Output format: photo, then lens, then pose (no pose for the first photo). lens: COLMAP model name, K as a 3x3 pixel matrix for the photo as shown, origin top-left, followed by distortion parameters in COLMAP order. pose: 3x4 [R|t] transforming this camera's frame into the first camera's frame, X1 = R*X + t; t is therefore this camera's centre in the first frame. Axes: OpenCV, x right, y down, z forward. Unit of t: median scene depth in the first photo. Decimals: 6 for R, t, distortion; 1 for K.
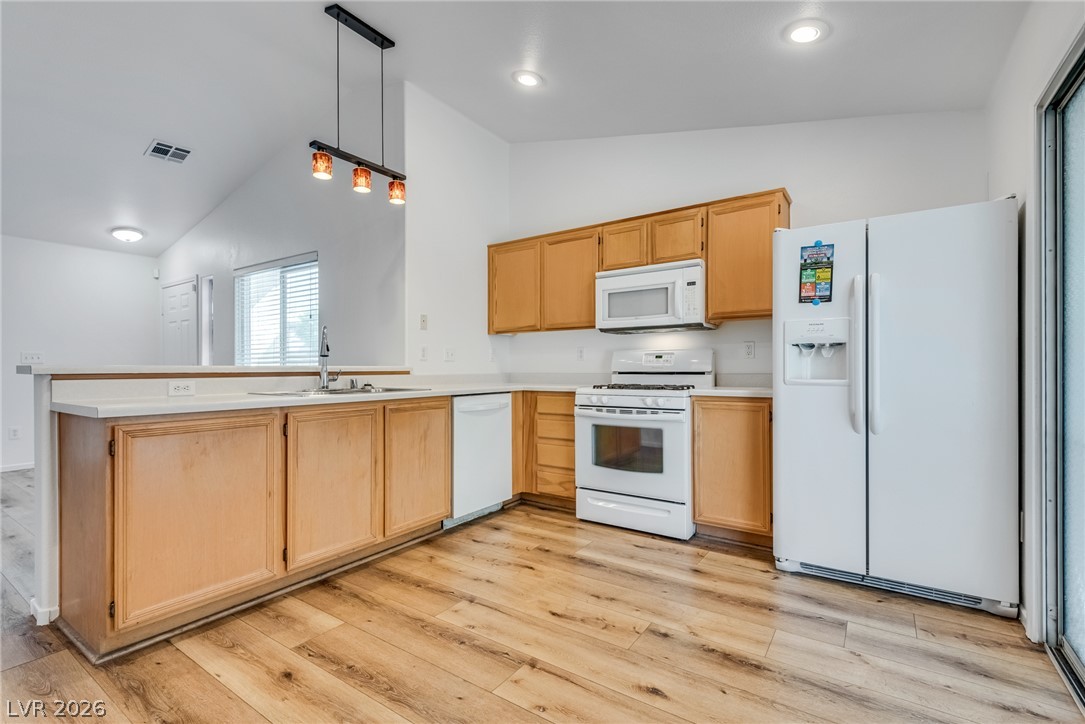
lens RADIAL K [[496.5, 0, 533.0], [0, 496.5, 369.0], [0, 0, 1]] dist [0.006310, -0.001180]
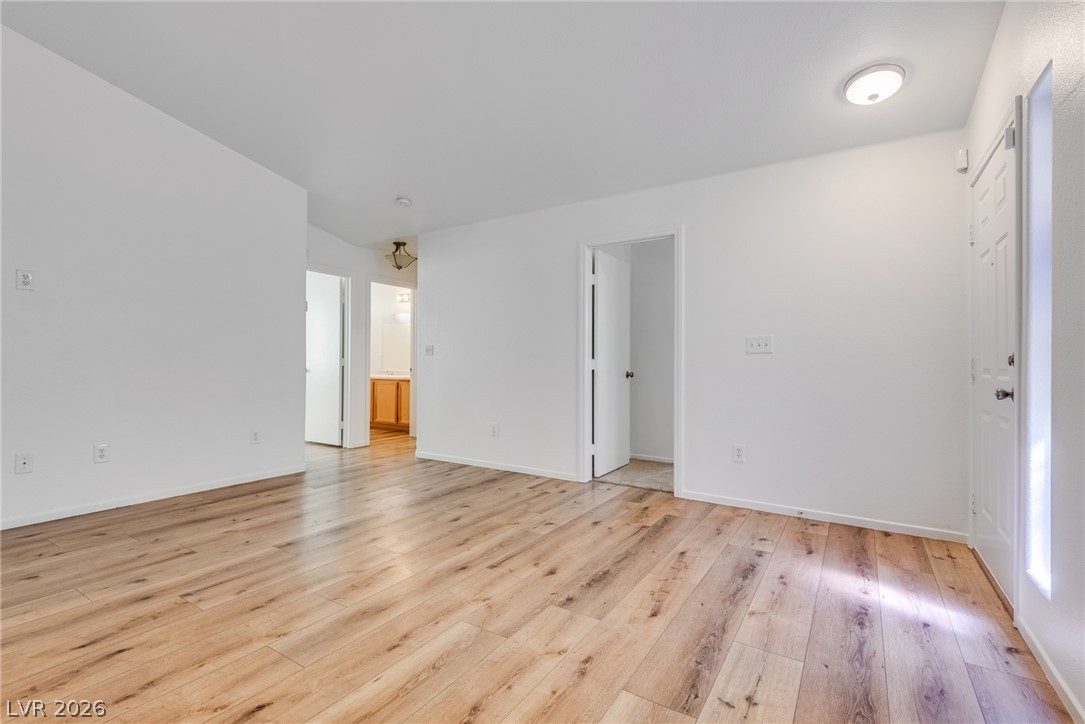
lens RADIAL K [[496.5, 0, 533.0], [0, 496.5, 369.0], [0, 0, 1]] dist [0.006310, -0.001180]
pose [[0.033291, 0.018970, -0.999266, -0.628097], [-0.004777, 0.999811, 0.018821, -0.003982], [0.999434, 0.004147, 0.033376, 1.231531]]
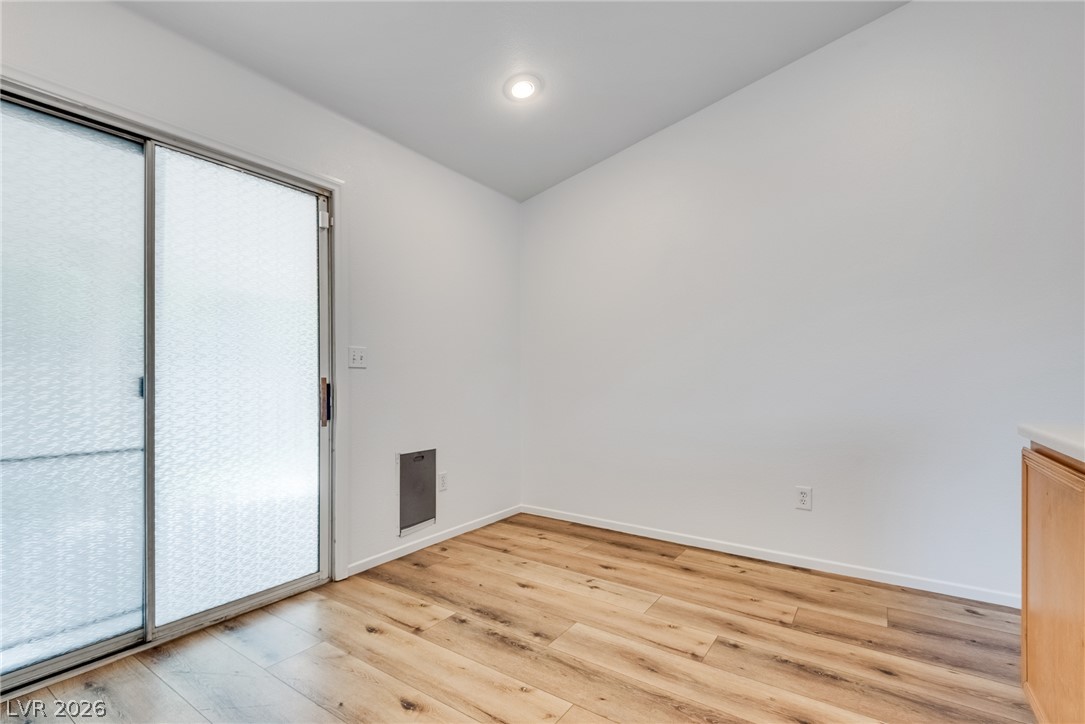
lens RADIAL K [[493.1, 0, 535.1], [0, 493.1, 378.5], [0, 0, 1]] dist [-0.001011, -0.000530]
pose [[-0.999945, 0.004753, -0.009376, -0.000245], [0.004749, 0.999989, 0.000484, -0.002857], [0.009378, 0.000440, -0.999956, 1.099197]]
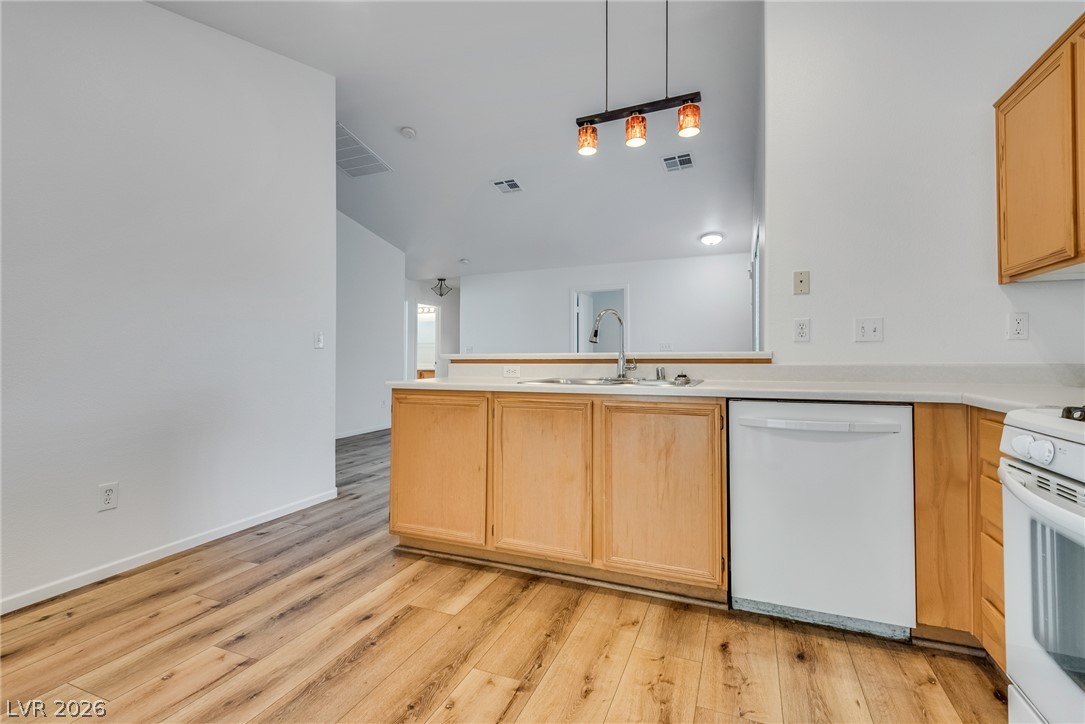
lens RADIAL K [[496.3, 0, 526.3], [0, 496.3, 343.2], [0, 0, 1]] dist [0.015641, -0.000566]
pose [[0.198399, -0.023624, -0.979837, 0.443369], [0.002859, 0.999719, -0.023525, -0.002704], [0.980117, 0.001866, 0.198411, 0.665190]]
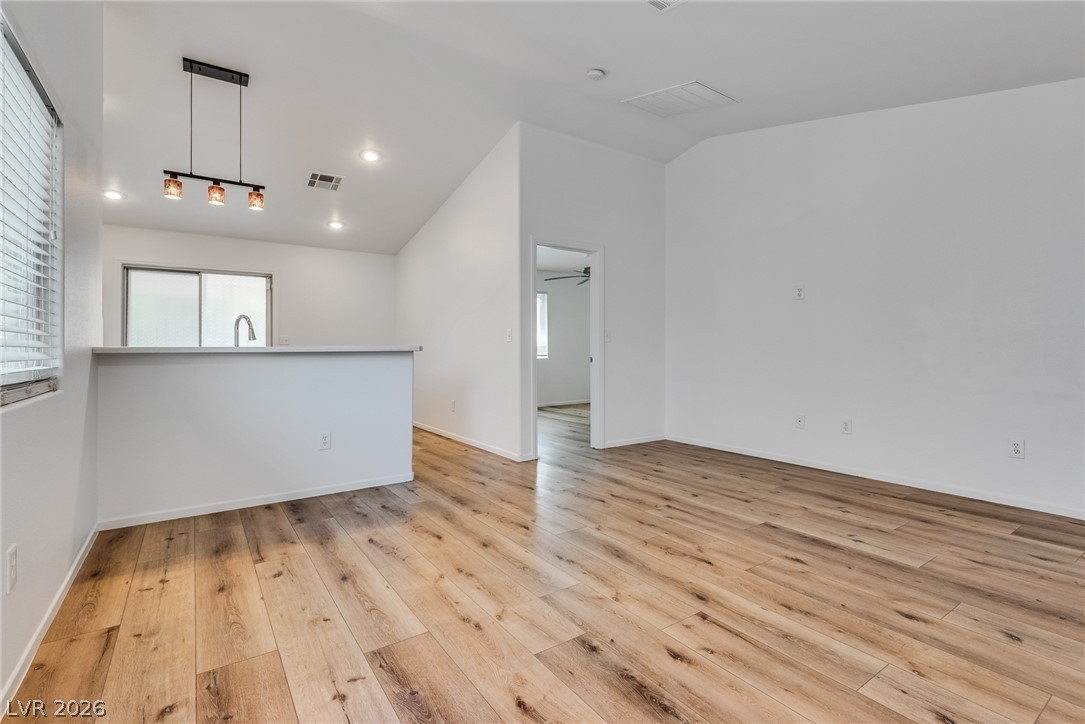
lens RADIAL K [[489.6, 0, 540.6], [0, 489.6, 366.3], [0, 0, 1]] dist [0.005080, -0.000810]
pose [[-0.941166, -0.009875, 0.337799, -1.516414], [0.002483, 0.999344, 0.036134, -0.003494], [-0.337934, 0.034847, -0.940524, 1.885751]]
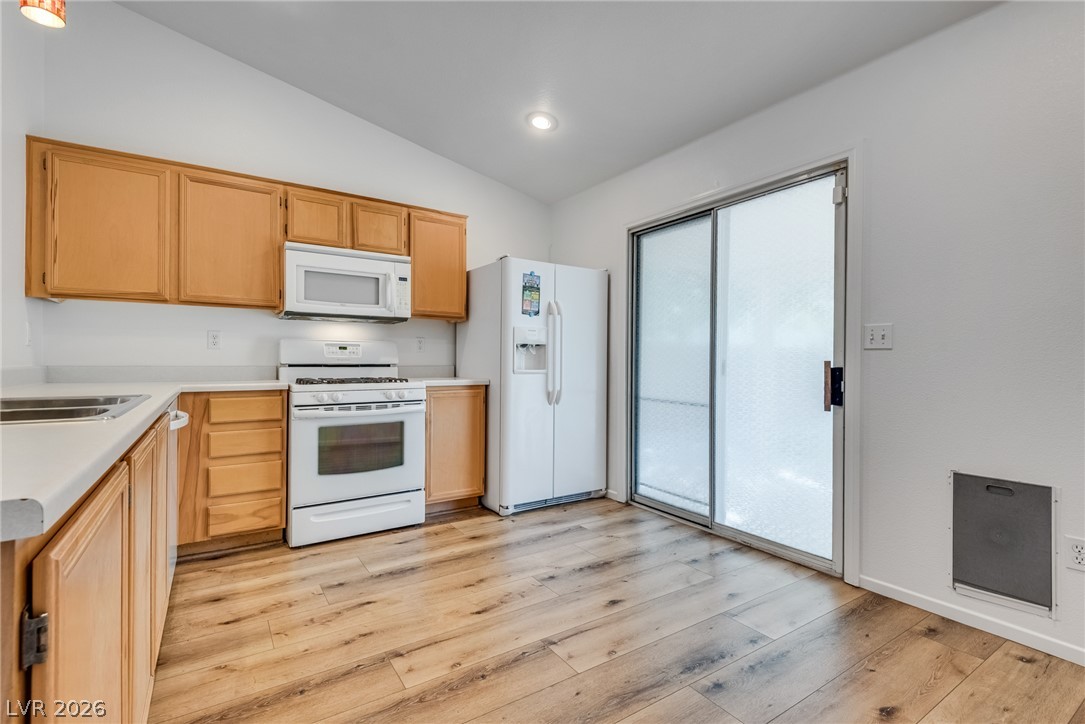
lens RADIAL K [[499.8, 0, 542.5], [0, 499.8, 362.0], [0, 0, 1]] dist [0.022545, -0.001077]
pose [[0.356971, 0.002362, 0.934112, -0.606353], [-0.005690, 0.999984, -0.000354, -0.000319], [-0.934098, -0.005189, 0.356979, 0.385512]]
